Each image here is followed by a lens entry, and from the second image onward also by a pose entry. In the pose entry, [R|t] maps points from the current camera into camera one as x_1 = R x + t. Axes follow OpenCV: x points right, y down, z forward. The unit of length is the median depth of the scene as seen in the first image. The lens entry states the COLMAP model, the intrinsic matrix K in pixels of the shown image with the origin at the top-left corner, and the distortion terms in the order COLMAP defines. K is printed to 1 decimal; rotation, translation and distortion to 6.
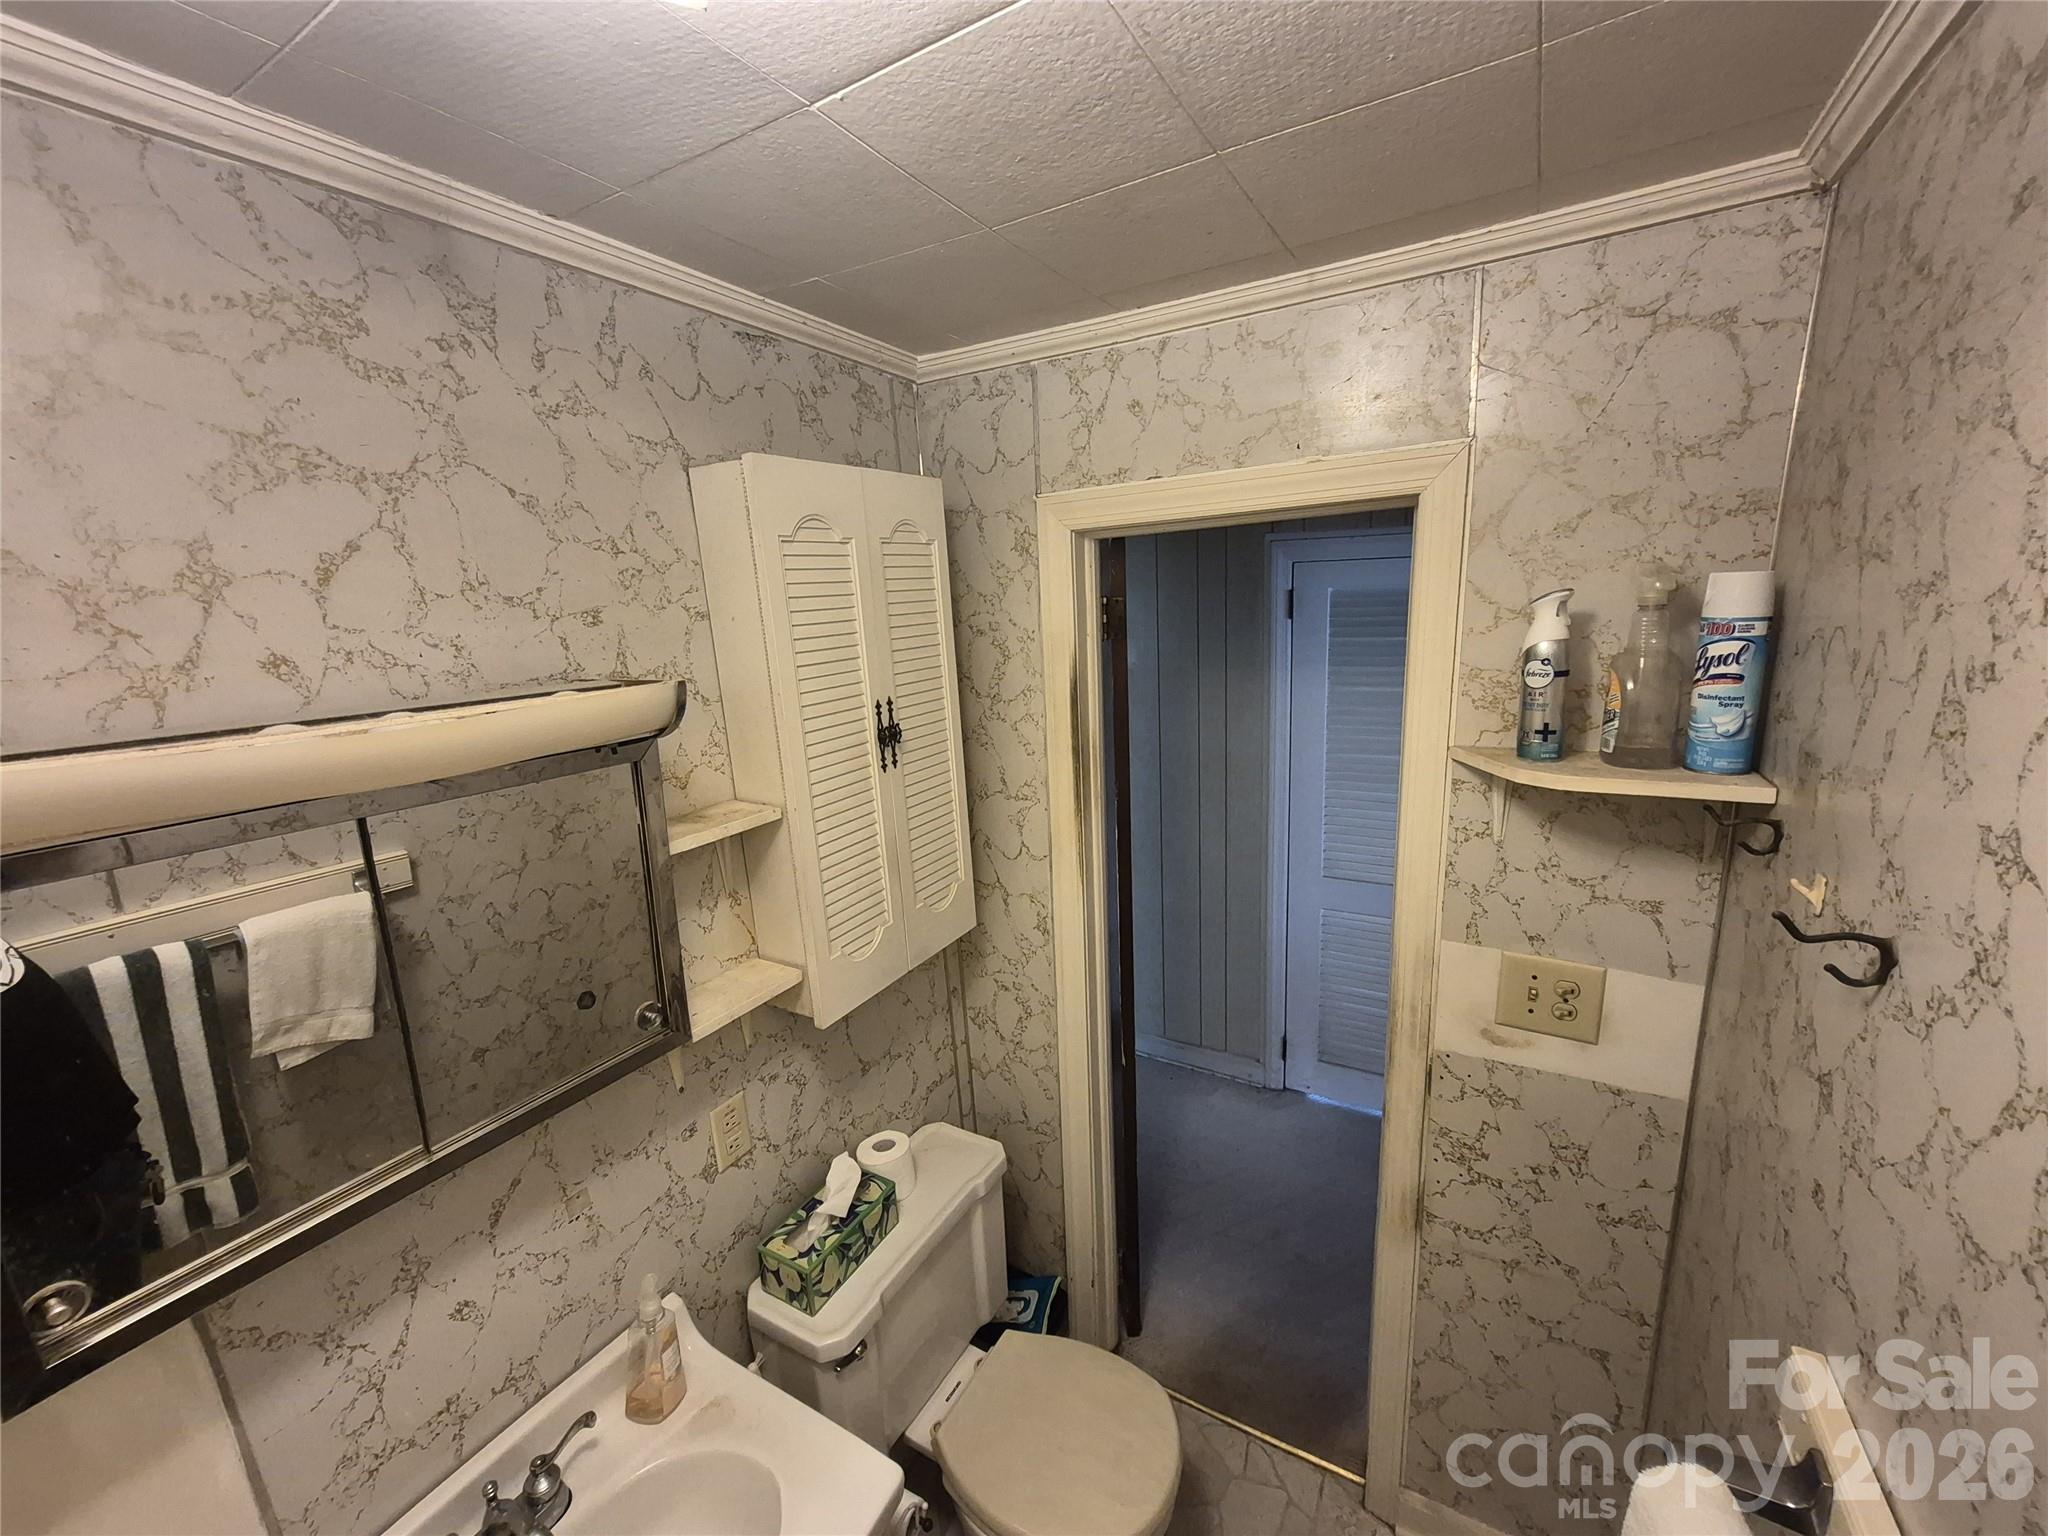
lens RADIAL K [[807.8, 0, 1037.7], [0, 807.8, 773.3], [0, 0, 1]] dist [-0.000255, 0.000211]
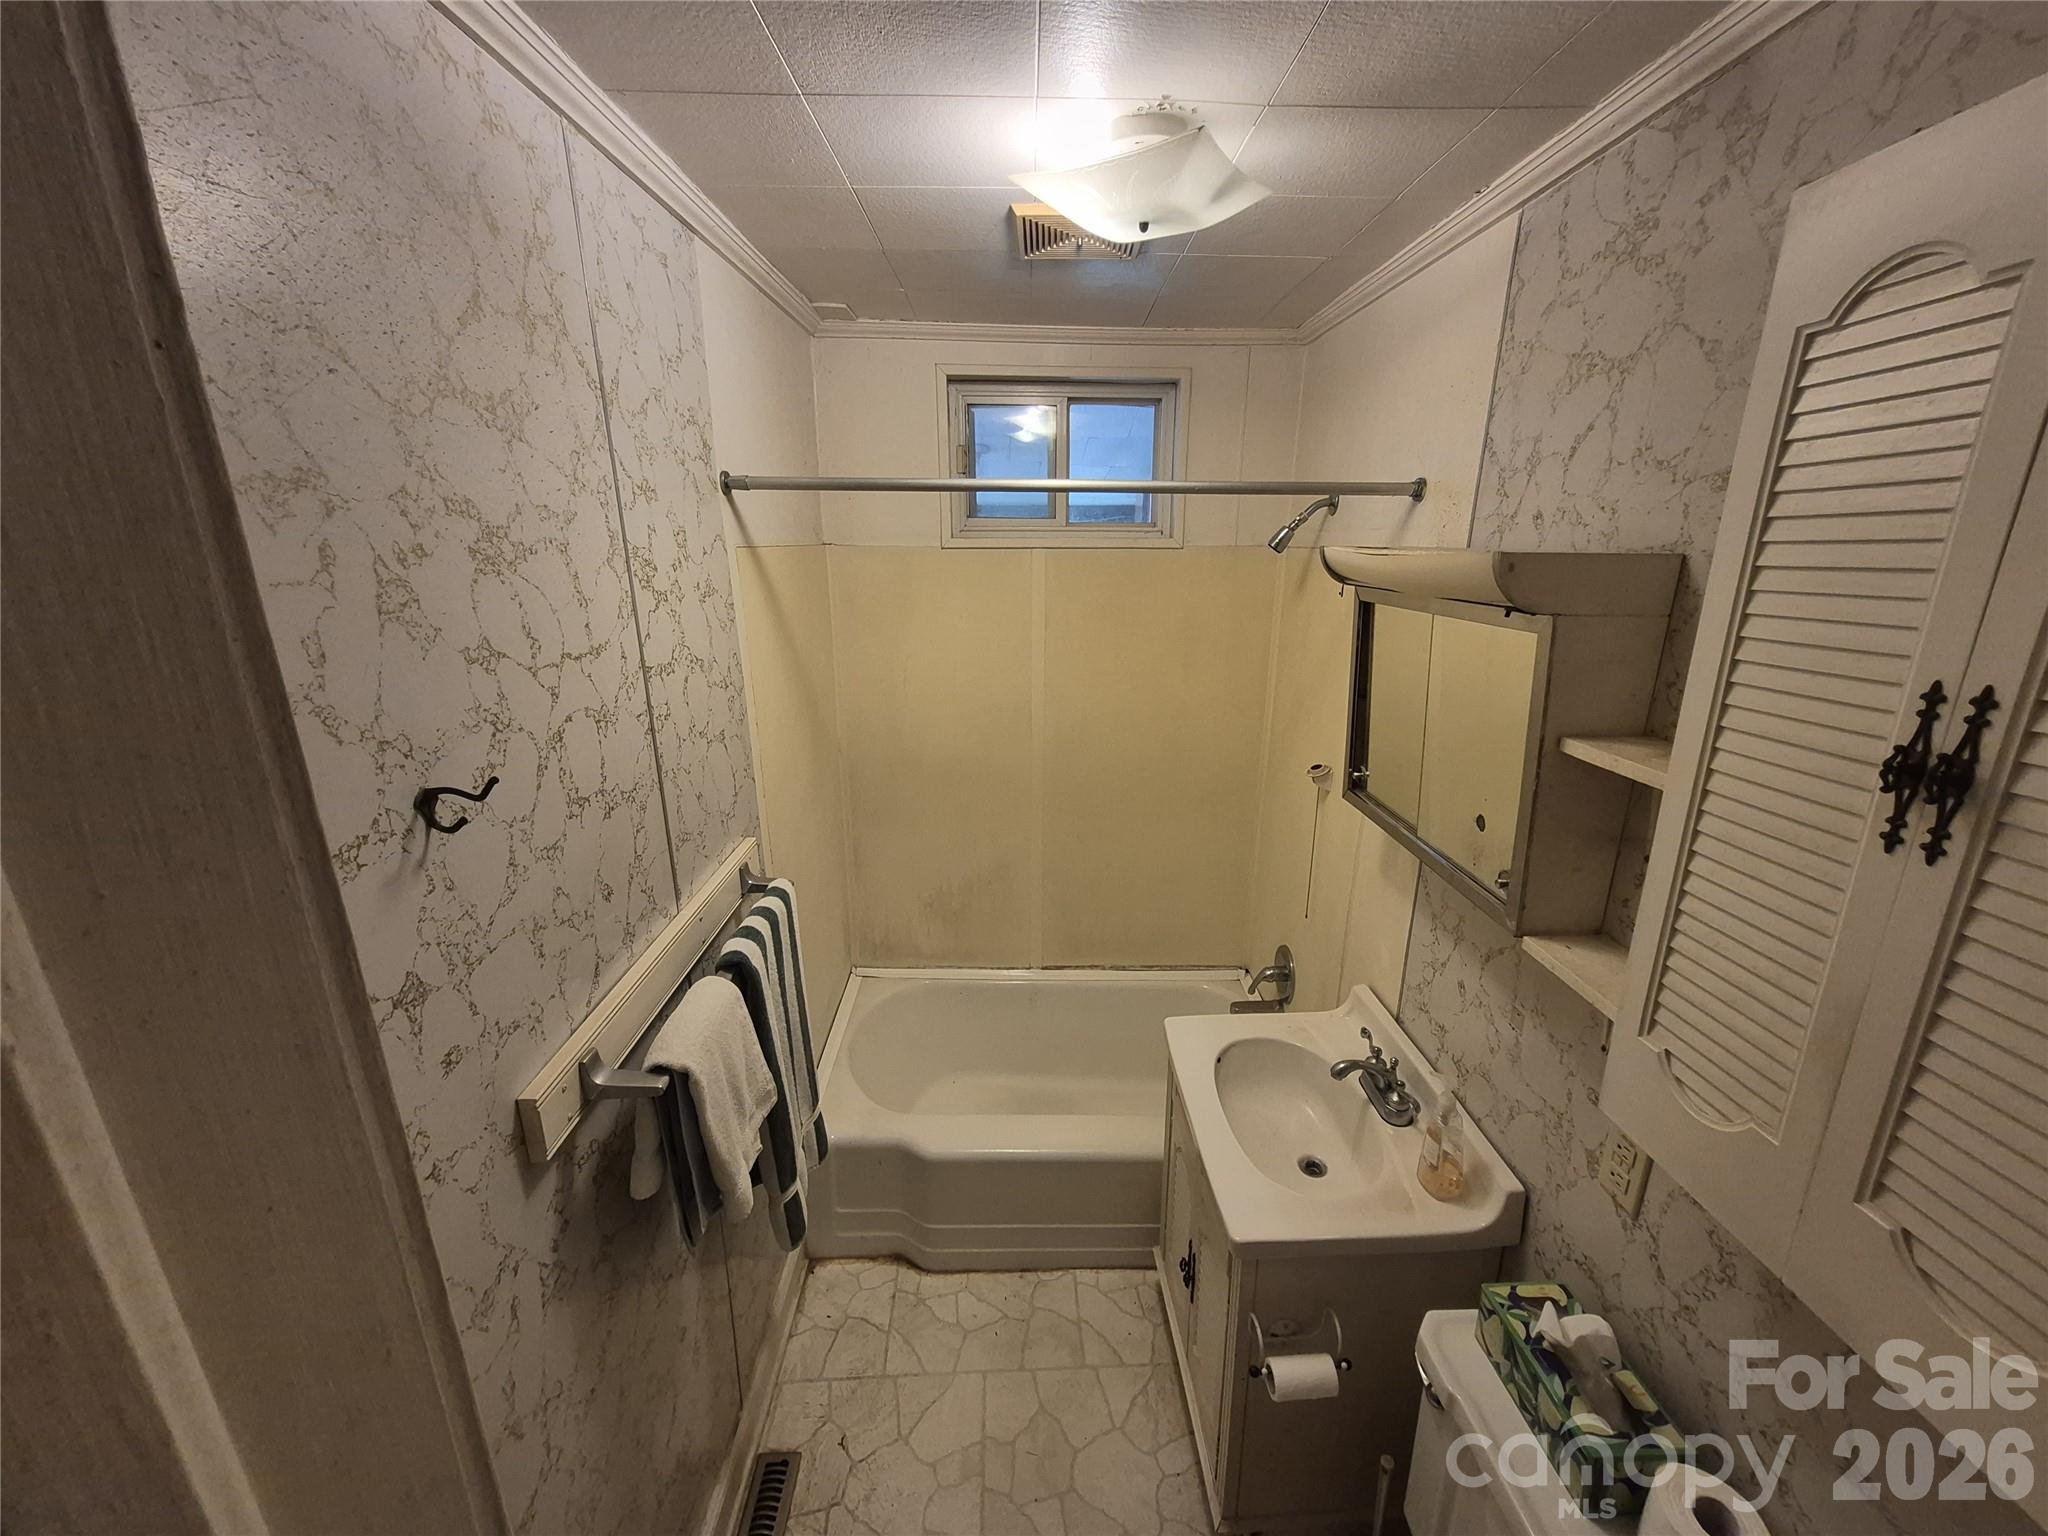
lens RADIAL K [[807.8, 0, 1035.2], [0, 807.8, 769.5], [0, 0, 1]] dist [-0.000255, 0.000211]
pose [[-0.852106, 0.183923, -0.489987, 0.591968], [-0.076904, 0.882054, 0.464829, -0.305115], [0.517688, 0.433766, -0.737460, 1.600123]]
